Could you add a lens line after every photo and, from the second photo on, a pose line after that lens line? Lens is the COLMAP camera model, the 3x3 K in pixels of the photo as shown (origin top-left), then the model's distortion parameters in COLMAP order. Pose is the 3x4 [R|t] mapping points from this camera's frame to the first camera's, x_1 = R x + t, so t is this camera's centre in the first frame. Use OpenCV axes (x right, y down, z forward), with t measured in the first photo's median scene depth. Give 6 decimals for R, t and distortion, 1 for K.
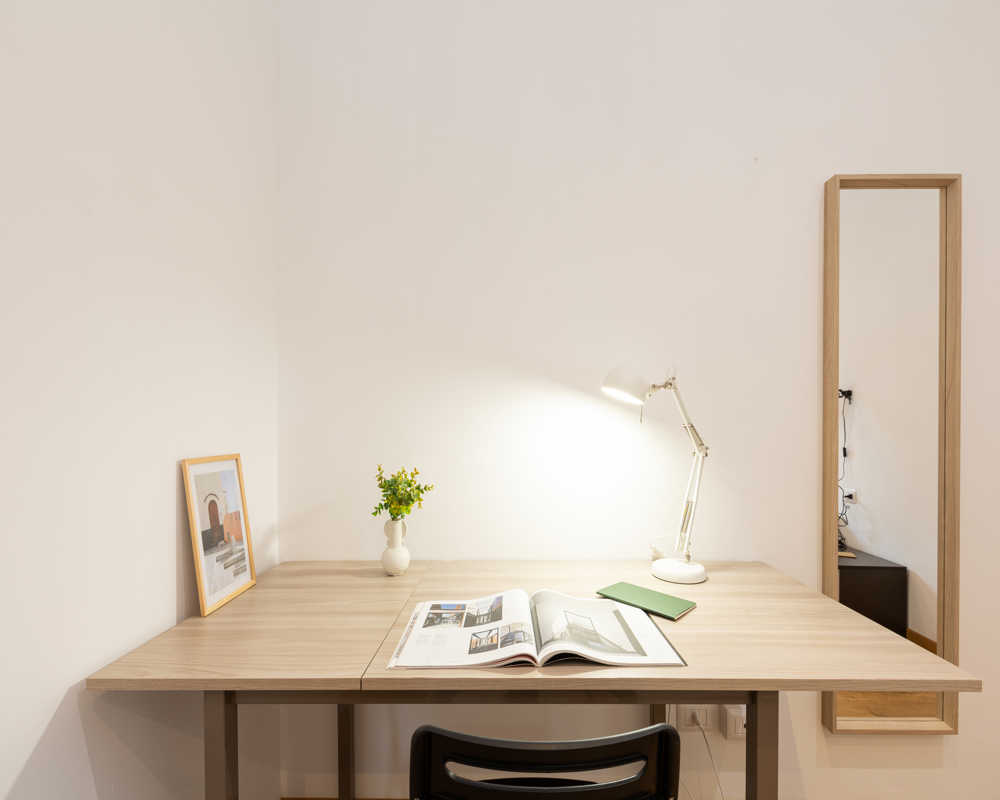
lens RADIAL K [[435.8, 0, 499.6], [0, 435.8, 433.0], [0, 0, 1]] dist [-0.003839, -0.000427]
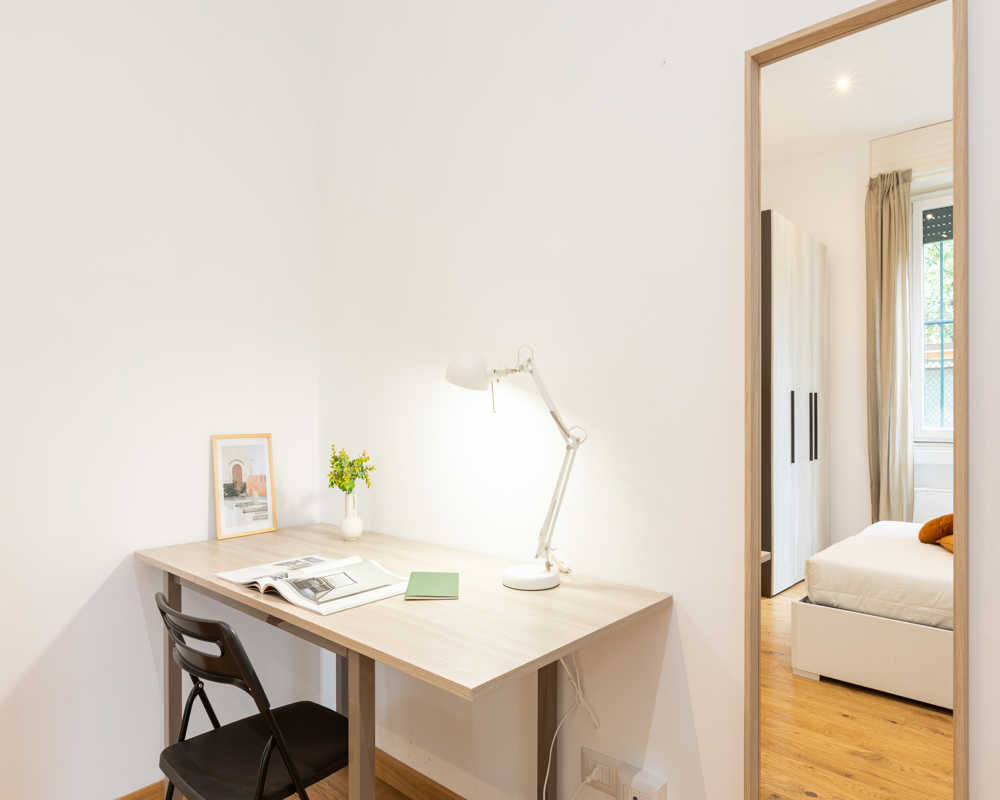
lens RADIAL K [[617.3, 0, 523.1], [0, 617.3, 402.6], [0, 0, 1]] dist [0.003308, -0.037252]
pose [[0.771253, -0.007344, -0.636486, 1.337580], [-0.003334, 0.999873, -0.015577, -0.022117], [0.636520, 0.014136, 0.771131, 0.016798]]
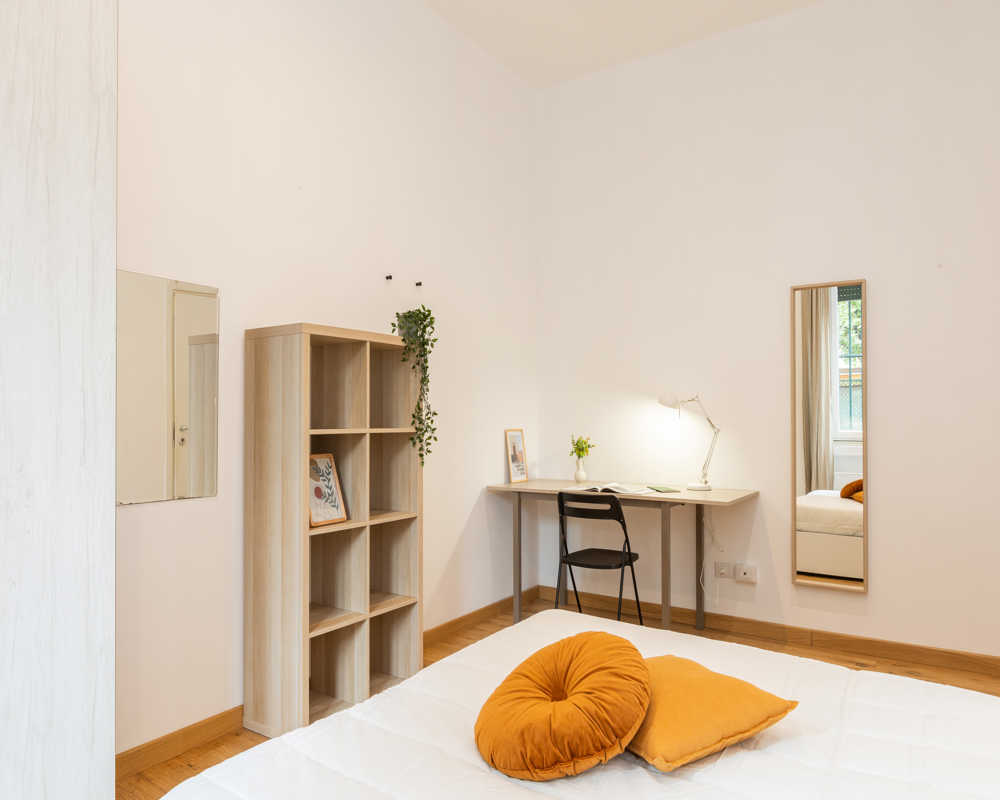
lens RADIAL K [[665.6, 0, 500.4], [0, 665.6, 384.5], [0, 0, 1]] dist [-0.033692, 0.000693]
pose [[0.840011, -0.021119, -0.542158, 1.518762], [-0.008584, 0.998600, -0.052199, -0.008173], [0.542501, 0.048501, 0.838654, -2.531090]]
